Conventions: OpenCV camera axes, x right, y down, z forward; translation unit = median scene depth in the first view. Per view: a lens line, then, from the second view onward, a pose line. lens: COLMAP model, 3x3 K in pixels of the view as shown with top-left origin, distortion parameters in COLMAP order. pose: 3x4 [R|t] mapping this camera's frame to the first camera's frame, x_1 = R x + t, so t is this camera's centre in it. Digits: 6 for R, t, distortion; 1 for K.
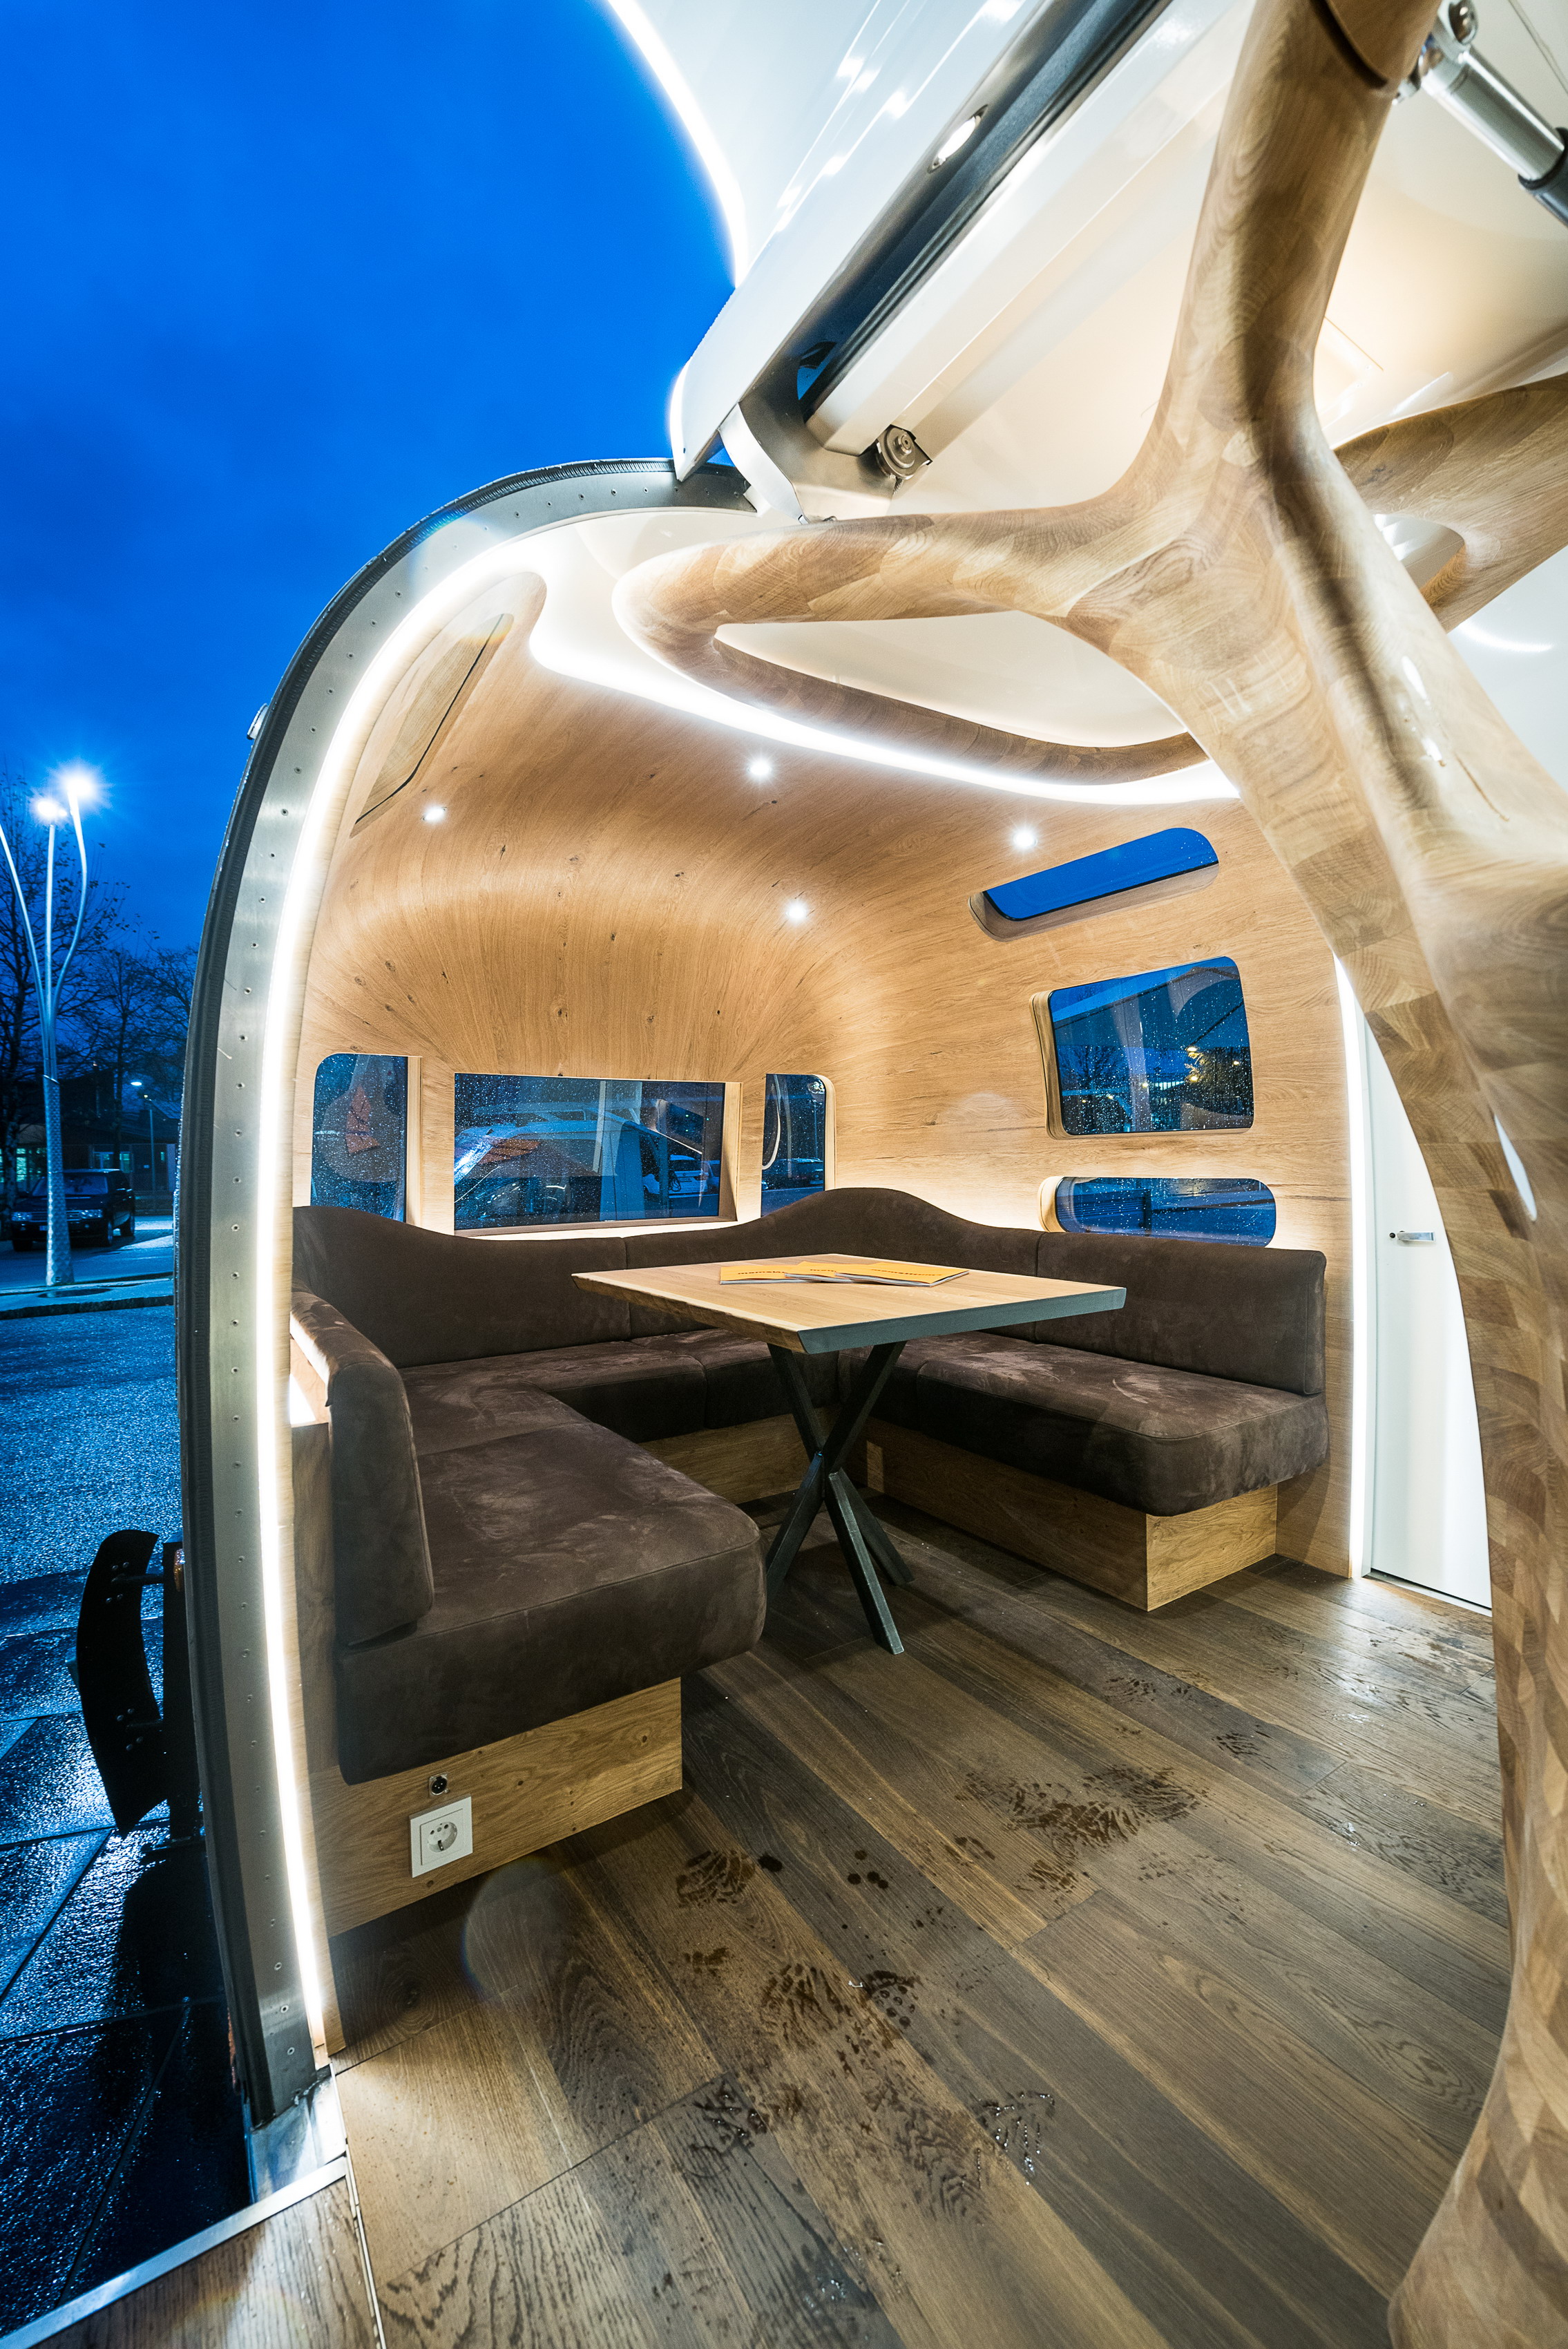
lens RADIAL K [[924.6, 0, 783.6], [0, 924.6, 1170.5], [0, 0, 1]] dist [-0.008046, -0.000631]
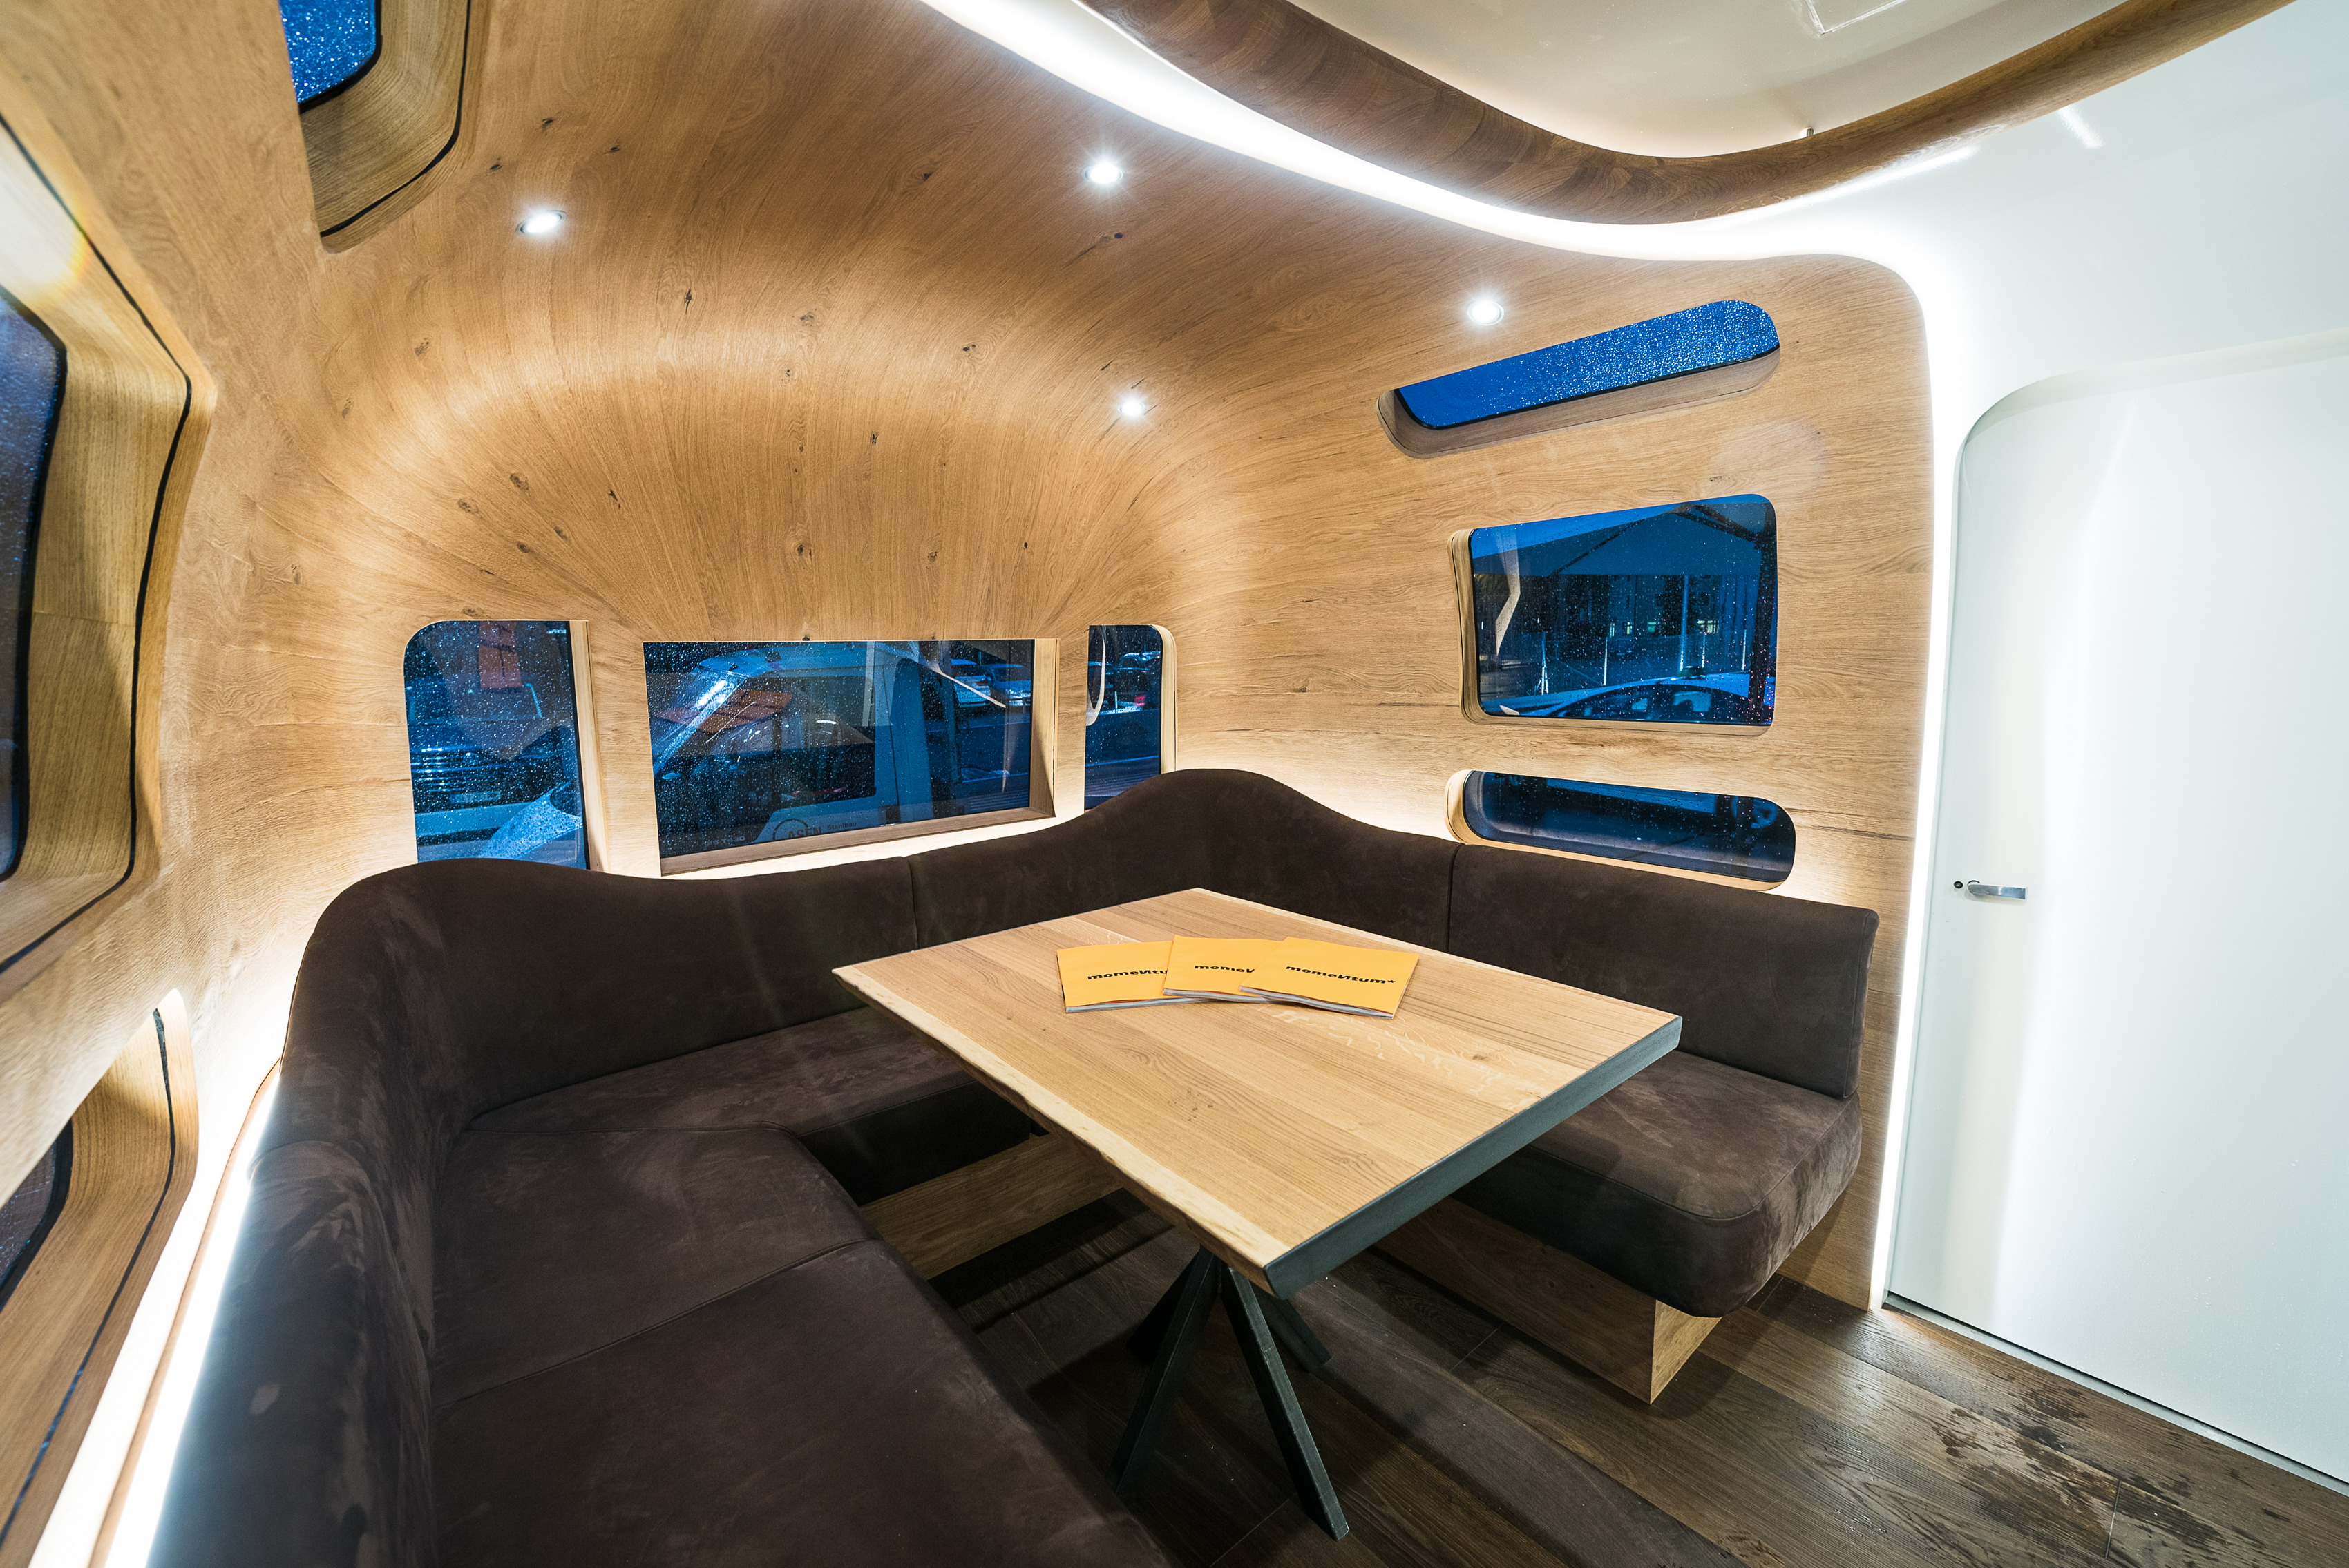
lens RADIAL K [[924.6, 0, 1175.7], [0, 924.6, 783.6], [0, 0, 1]] dist [-0.008046, -0.000631]
pose [[0.993157, -0.019188, 0.115203, -0.051135], [0.004751, 0.992232, 0.124308, -0.093427], [-0.116693, -0.122910, 0.985533, 0.298530]]
